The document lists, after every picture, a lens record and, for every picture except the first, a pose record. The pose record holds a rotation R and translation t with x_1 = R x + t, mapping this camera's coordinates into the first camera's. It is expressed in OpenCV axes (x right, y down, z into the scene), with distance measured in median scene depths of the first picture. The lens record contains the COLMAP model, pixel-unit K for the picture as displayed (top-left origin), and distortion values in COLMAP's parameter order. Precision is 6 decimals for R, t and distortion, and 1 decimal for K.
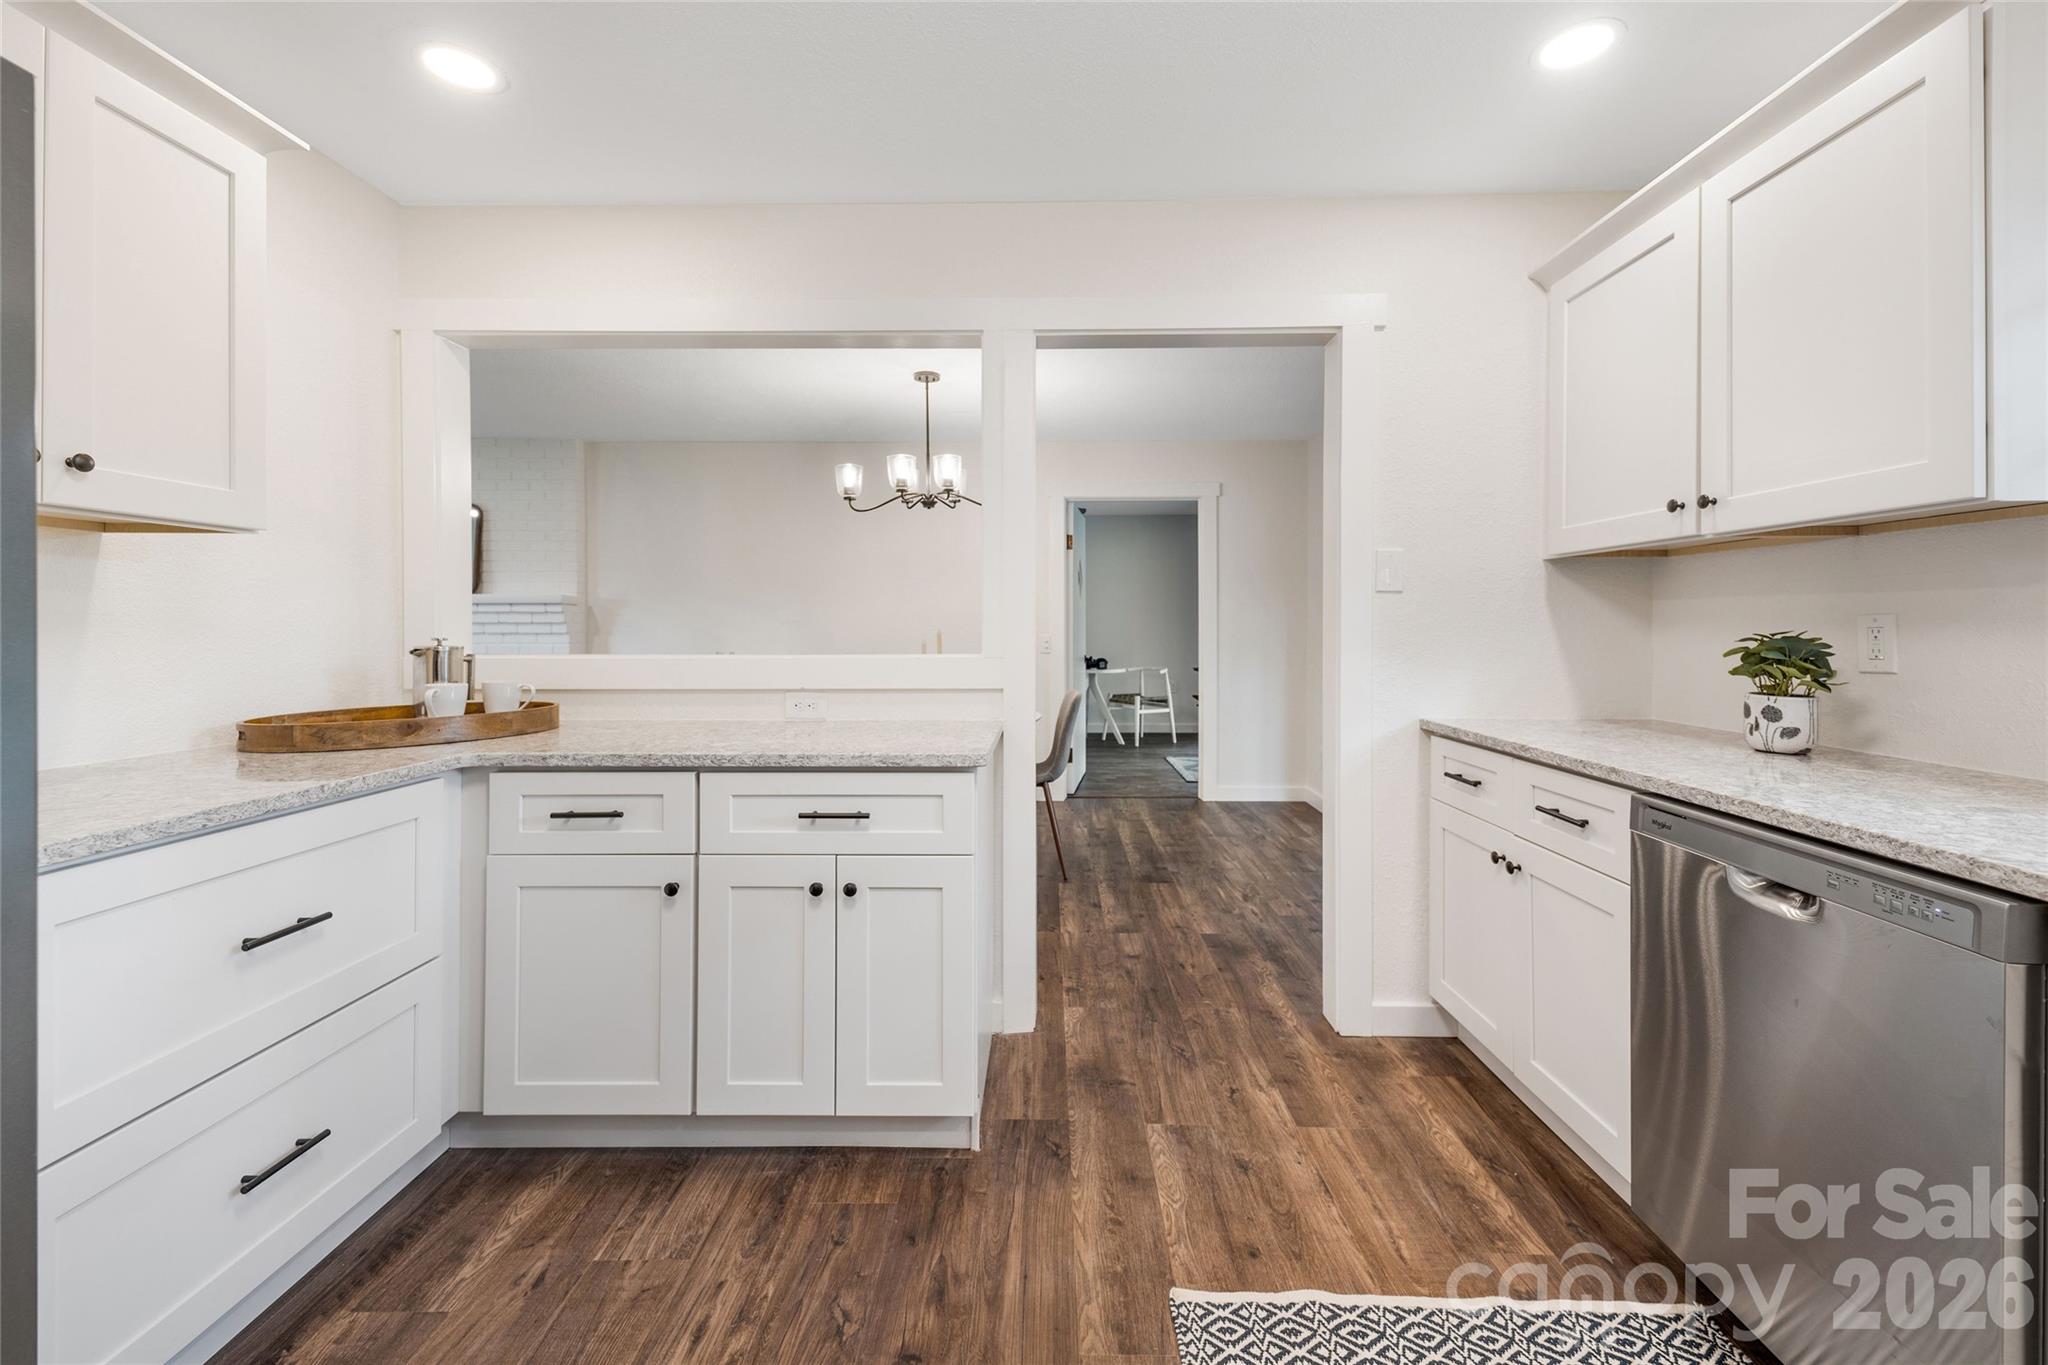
lens RADIAL K [[823.7, 0, 1032.5], [0, 823.7, 627.6], [0, 0, 1]] dist [0.036478, -0.009987]
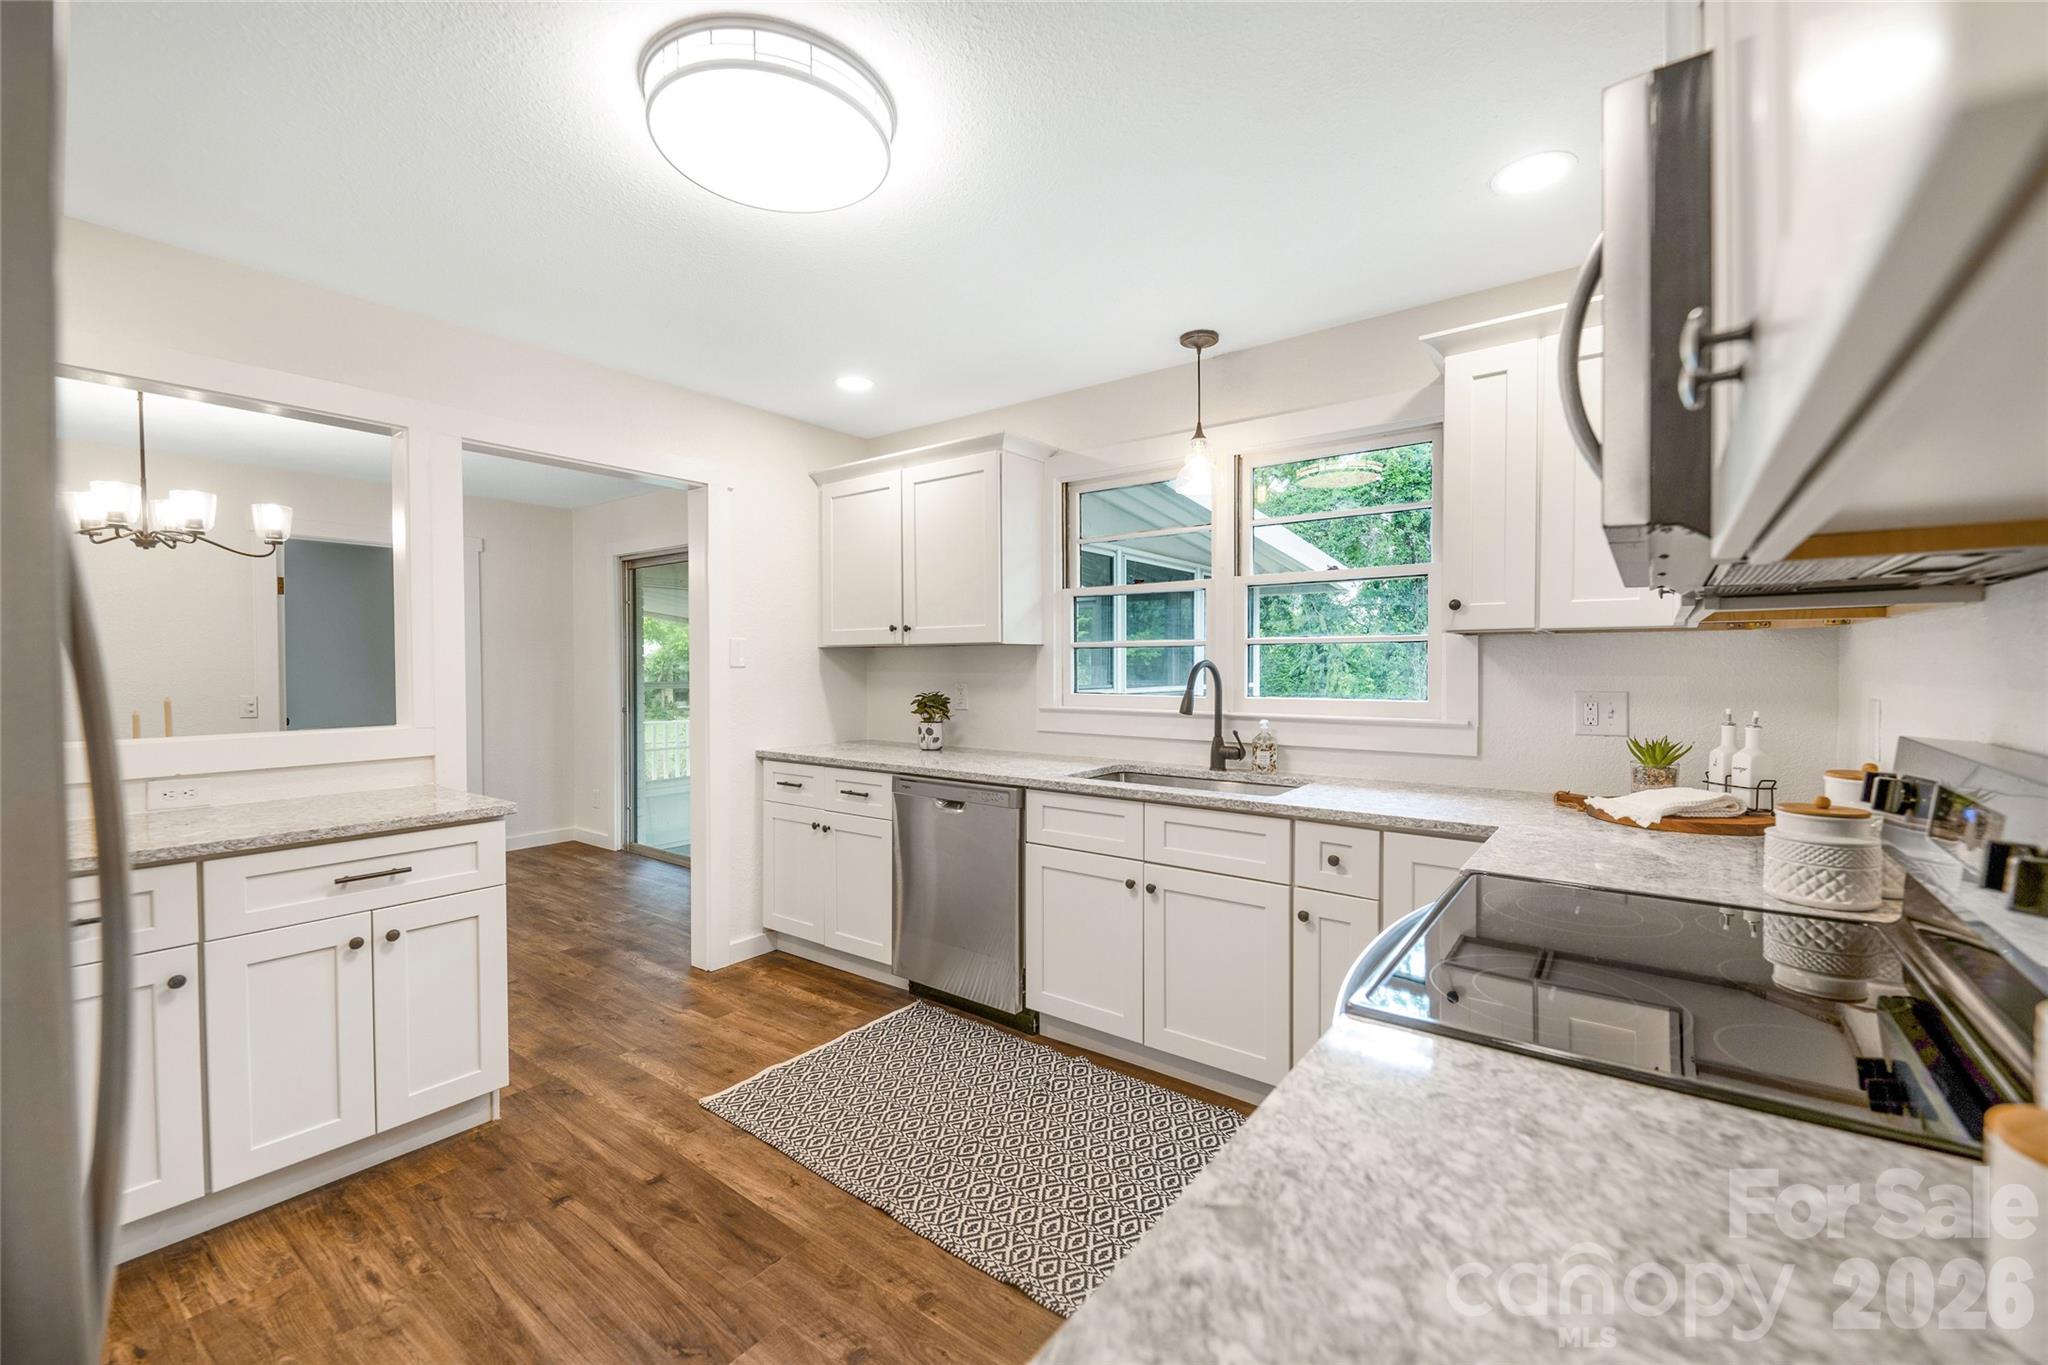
lens RADIAL K [[832.7, 0, 1025.2], [0, 832.7, 677.6], [0, 0, 1]] dist [0.009381, 0.000008]
pose [[0.591082, -0.013684, 0.806495, -0.631973], [0.002943, 0.999886, 0.014808, -0.059834], [-0.806606, -0.006379, 0.591055, -0.403511]]
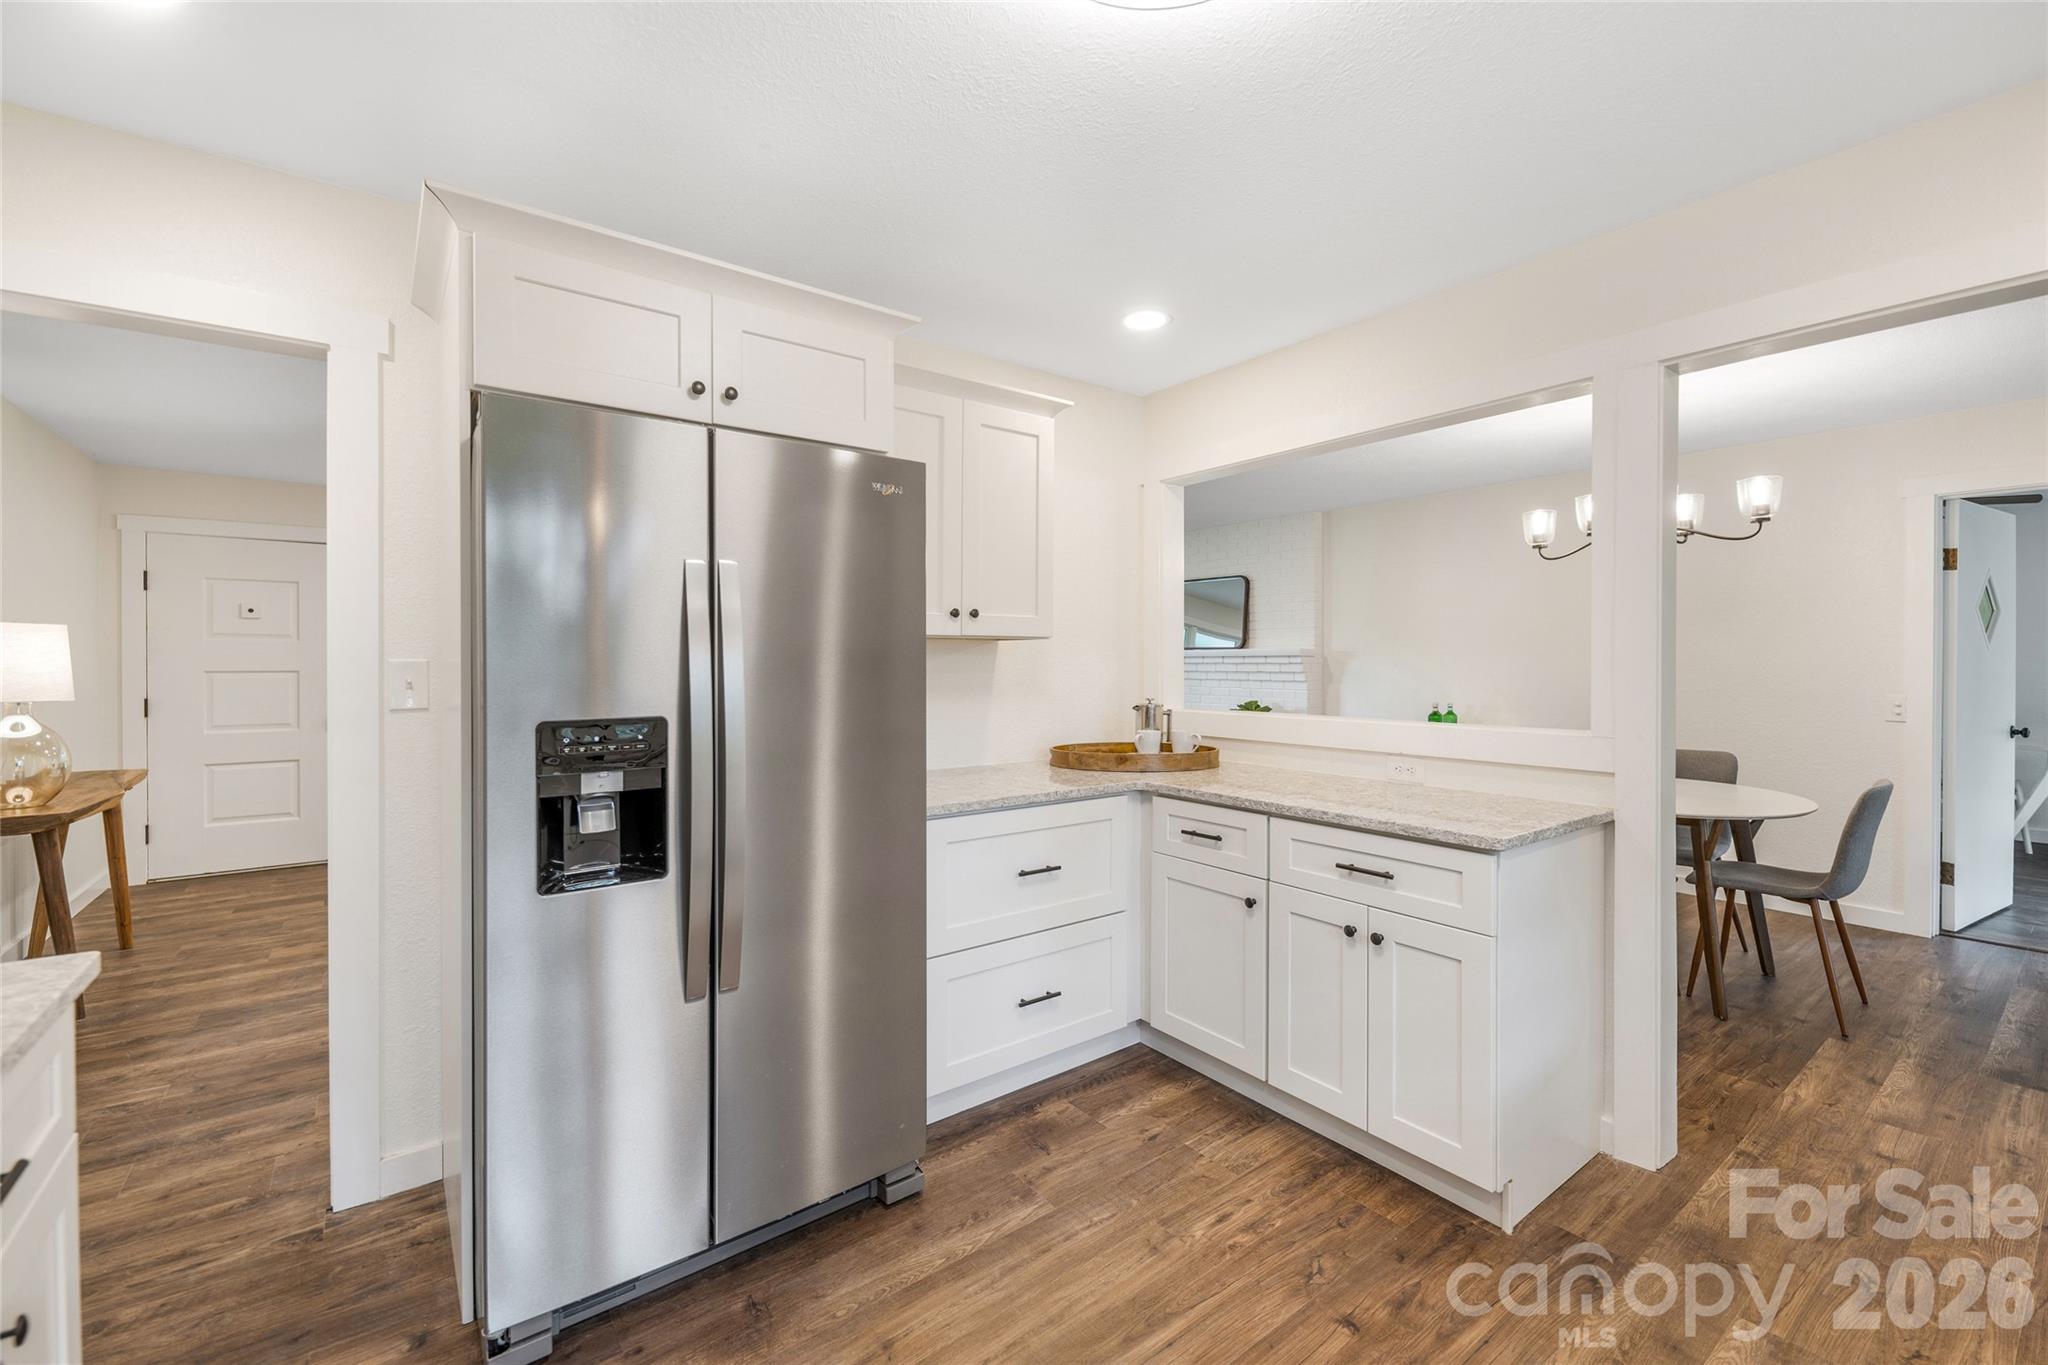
lens RADIAL K [[857.2, 0, 1033.8], [0, 857.2, 643.7], [0, 0, 1]] dist [0.018137, -0.007689]
pose [[0.612546, -0.015454, -0.790284, 0.426472], [0.002643, 0.999843, -0.017503, -0.068947], [0.790430, 0.008632, 0.612491, -0.099431]]
